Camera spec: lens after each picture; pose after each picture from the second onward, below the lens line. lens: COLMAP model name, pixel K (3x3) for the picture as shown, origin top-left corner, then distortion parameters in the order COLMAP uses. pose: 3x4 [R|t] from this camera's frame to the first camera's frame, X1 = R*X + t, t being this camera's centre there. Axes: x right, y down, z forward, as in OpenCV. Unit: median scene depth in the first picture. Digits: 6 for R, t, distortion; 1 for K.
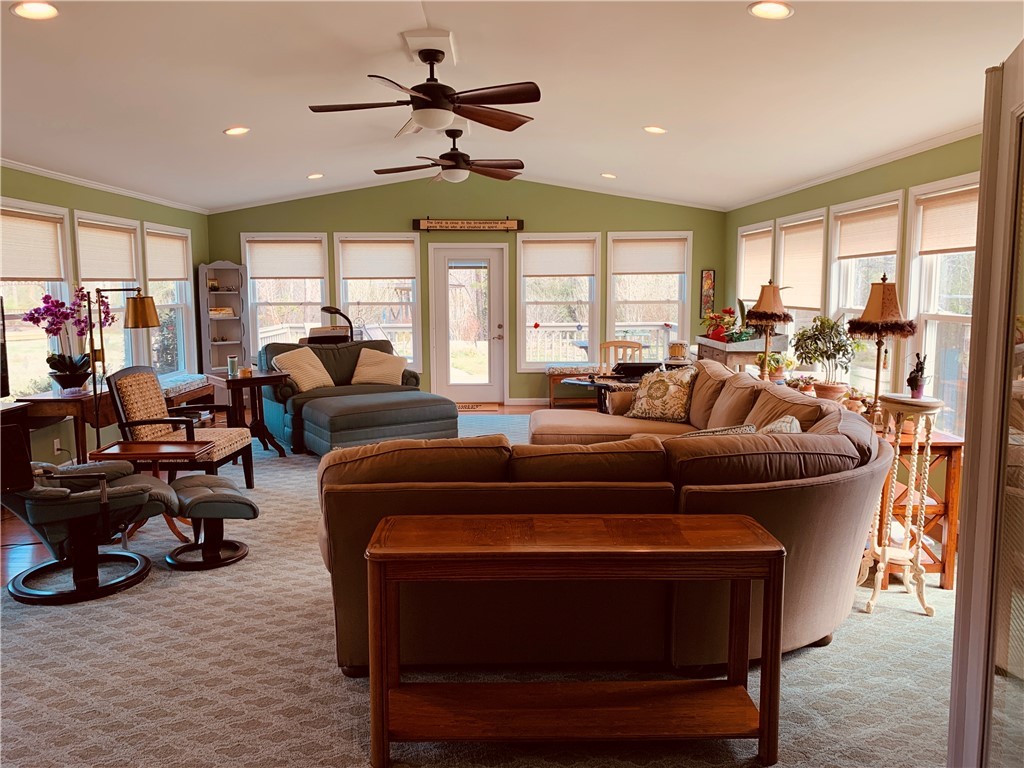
lens RADIAL K [[779.0, 0, 512.0], [0, 779.0, 384.0], [0, 0, 1]] dist [0.096213, -0.089127]
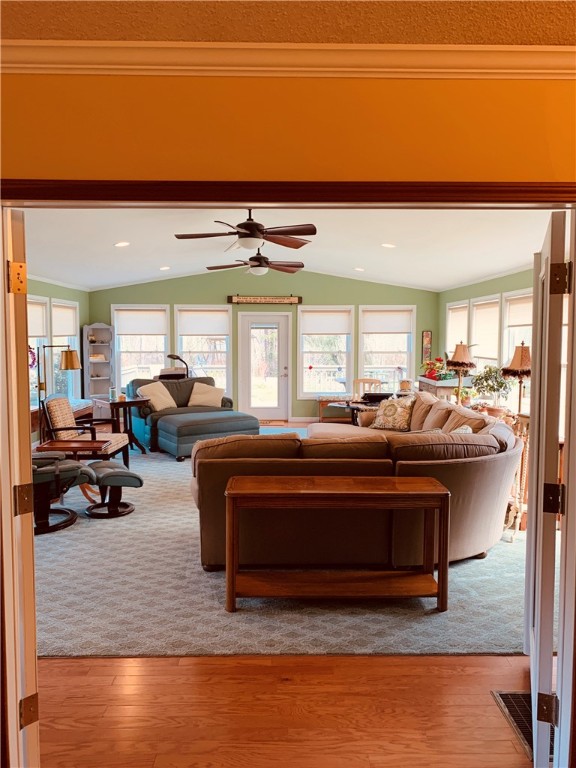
lens RADIAL K [[584.2, 0, 288.0], [0, 584.2, 384.0], [0, 0, 1]] dist [0.096213, -0.089127]
pose [[0.999976, 0.006576, -0.001952, -0.013645], [-0.006654, 0.999041, -0.043286, 0.005859], [0.001665, 0.043298, 0.999061, -0.154294]]
